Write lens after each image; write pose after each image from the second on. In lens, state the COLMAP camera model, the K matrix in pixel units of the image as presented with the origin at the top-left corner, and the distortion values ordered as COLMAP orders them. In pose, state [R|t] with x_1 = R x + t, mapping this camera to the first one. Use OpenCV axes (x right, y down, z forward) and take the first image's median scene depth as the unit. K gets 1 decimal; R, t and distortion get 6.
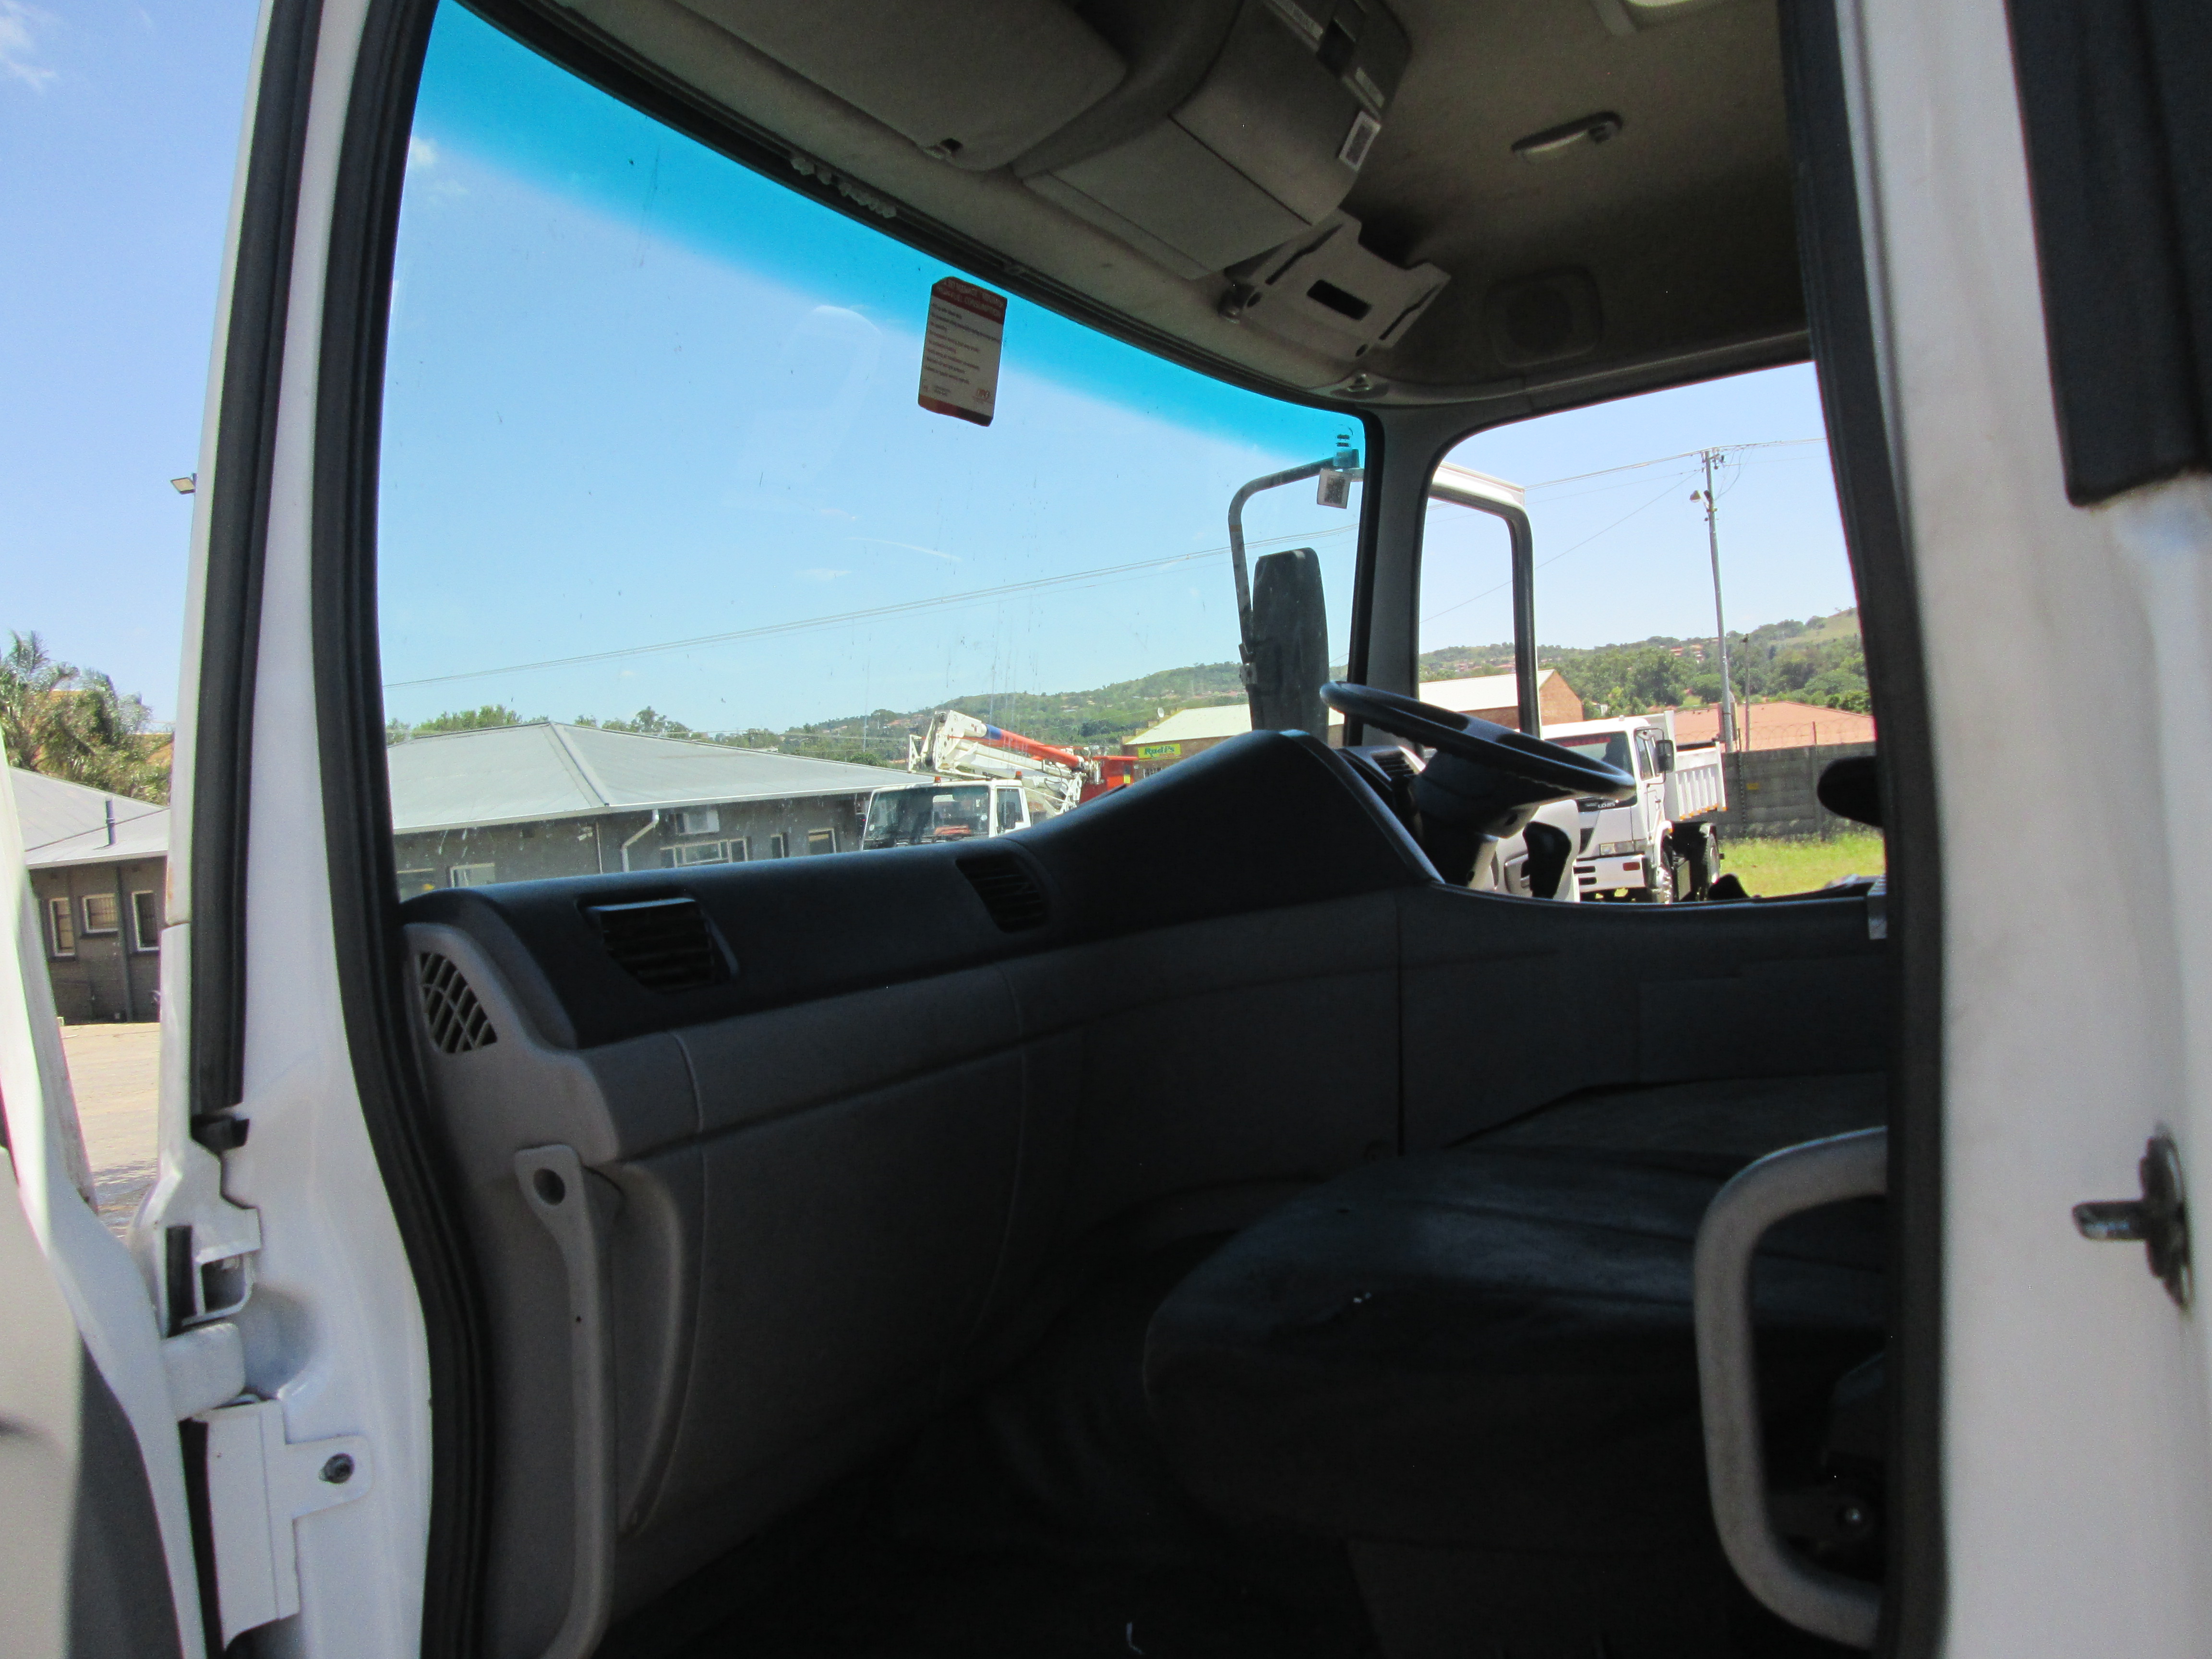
lens RADIAL K [[1828.8, 0, 1105.0], [0, 1828.8, 812.7], [0, 0, 1]] dist [-0.055580, 0.022854]
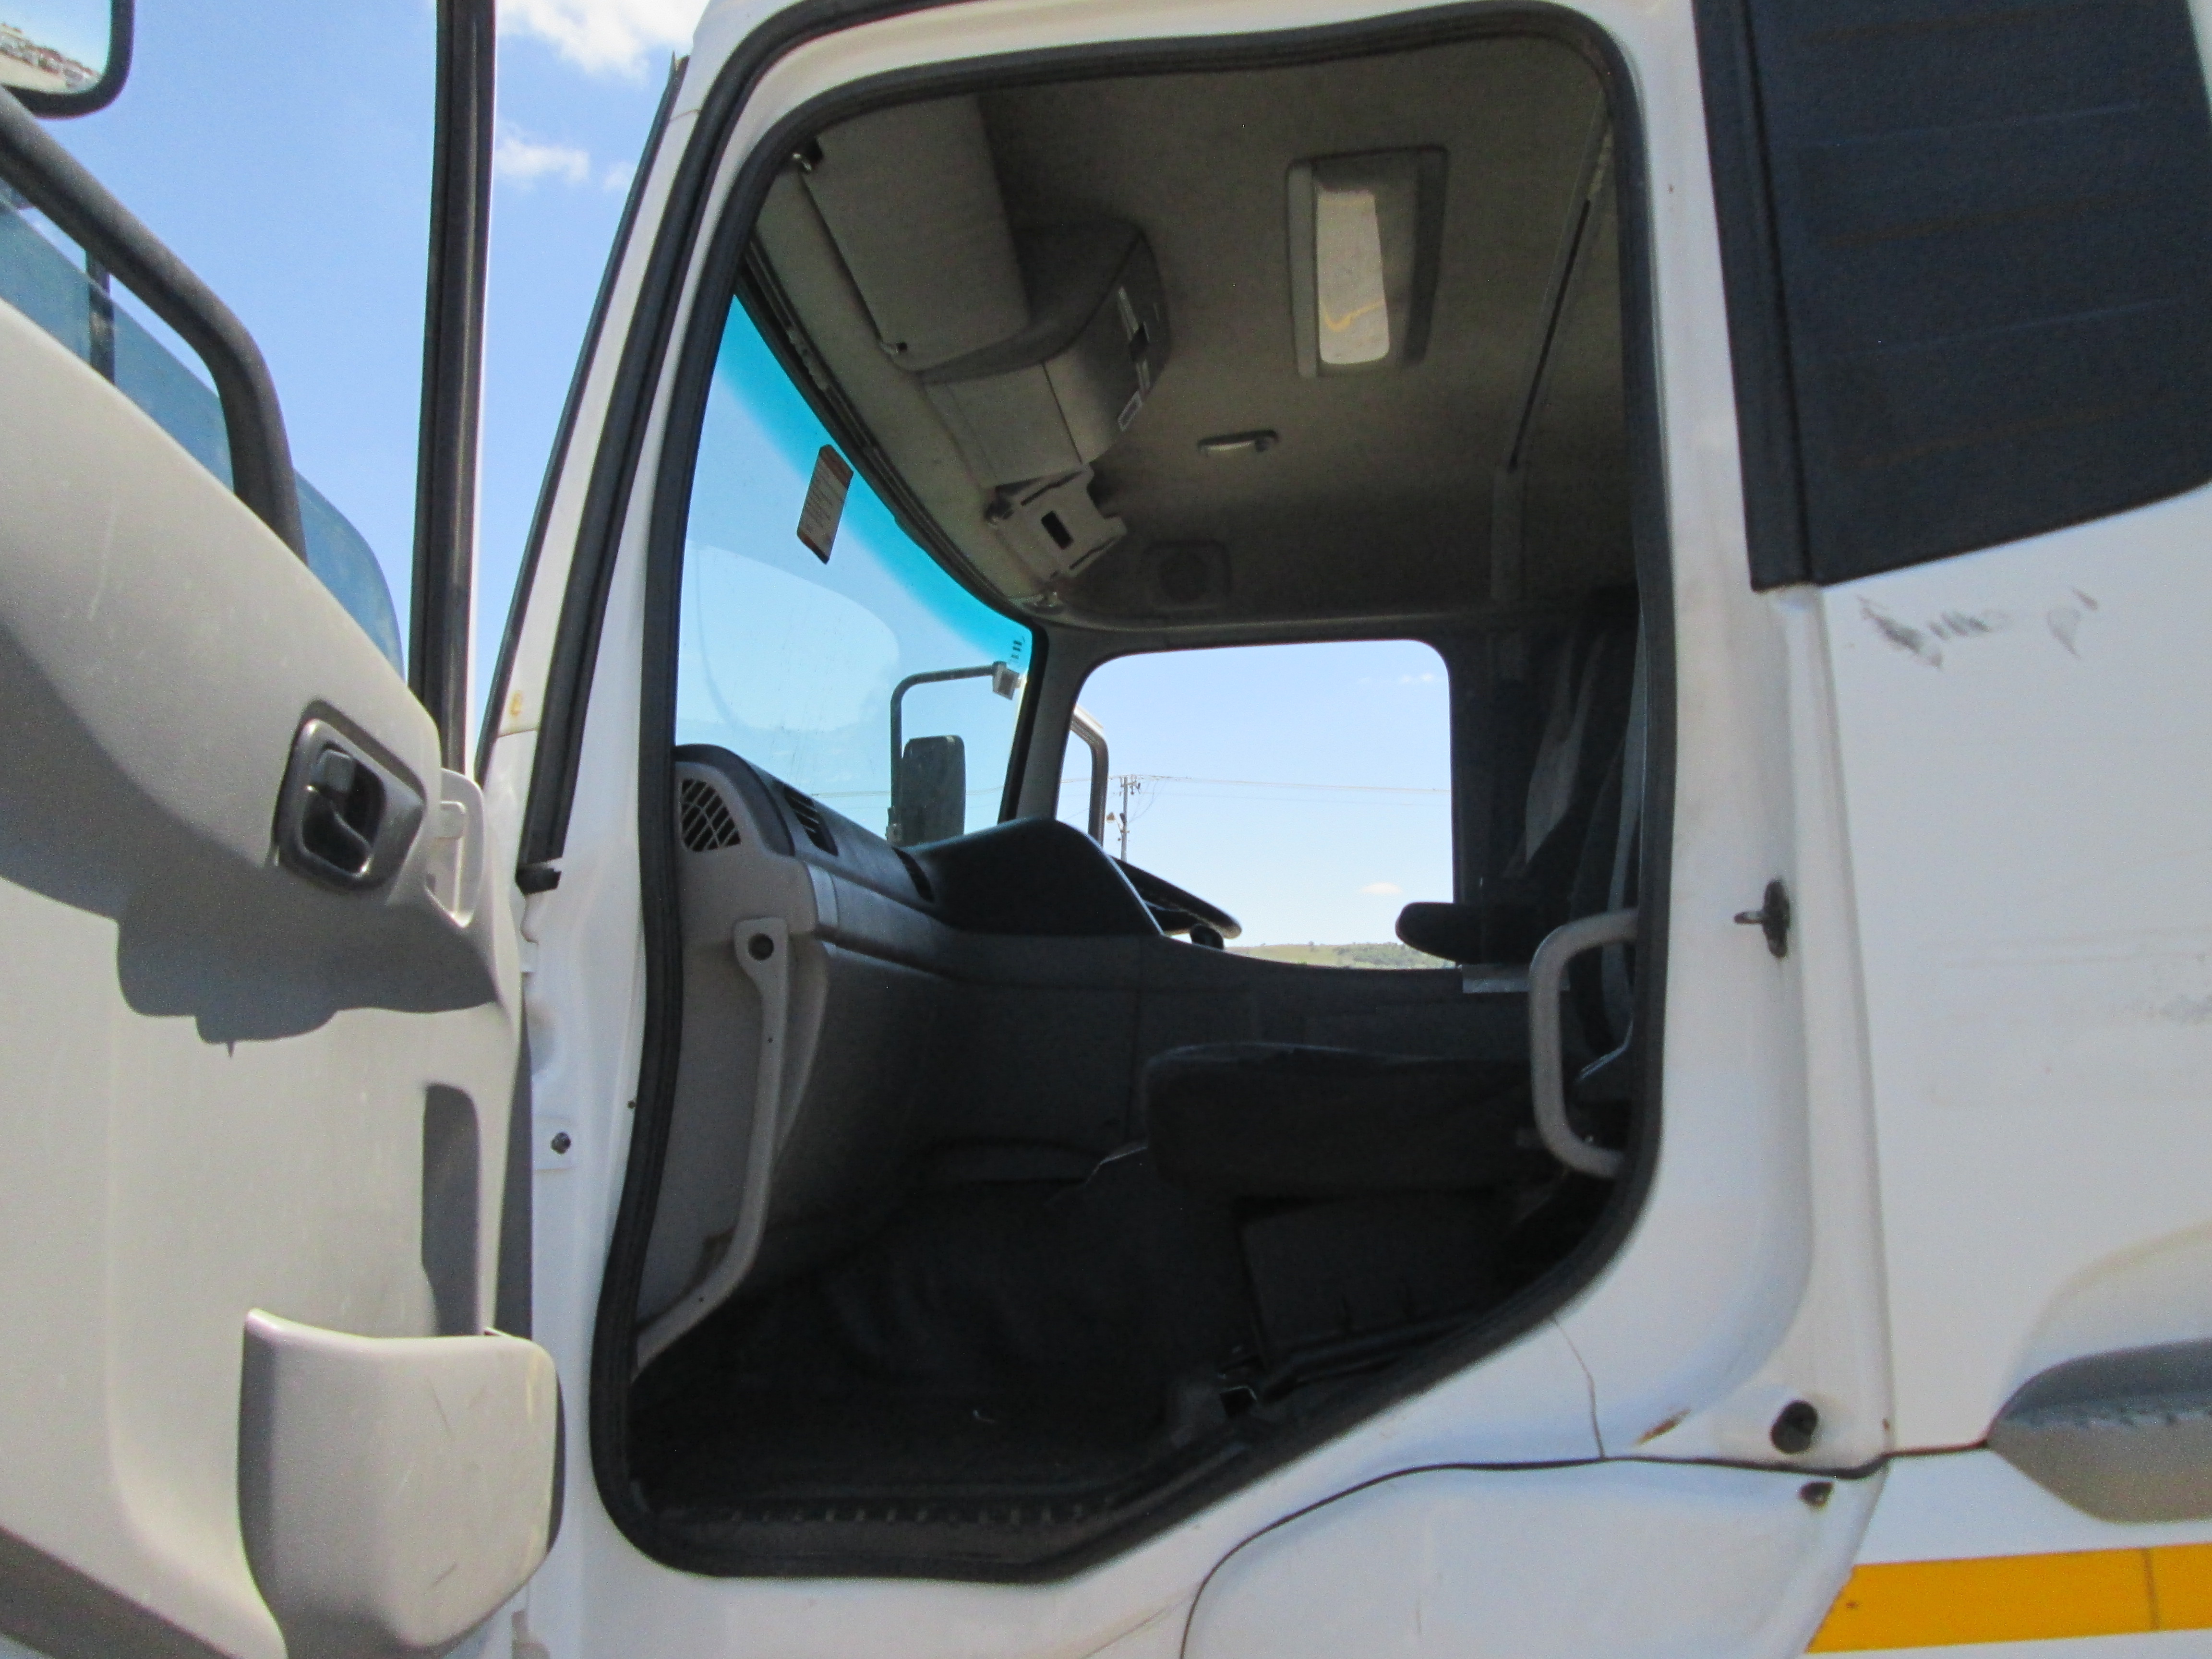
lens RADIAL K [[1828.8, 0, 1104.8], [0, 1828.8, 845.9], [0, 0, 1]] dist [-0.055580, 0.022854]
pose [[0.939219, 0.135267, 0.315549, -0.264994], [-0.089255, 0.983712, -0.156026, 0.168003], [-0.331515, 0.118378, 0.935994, -0.241795]]
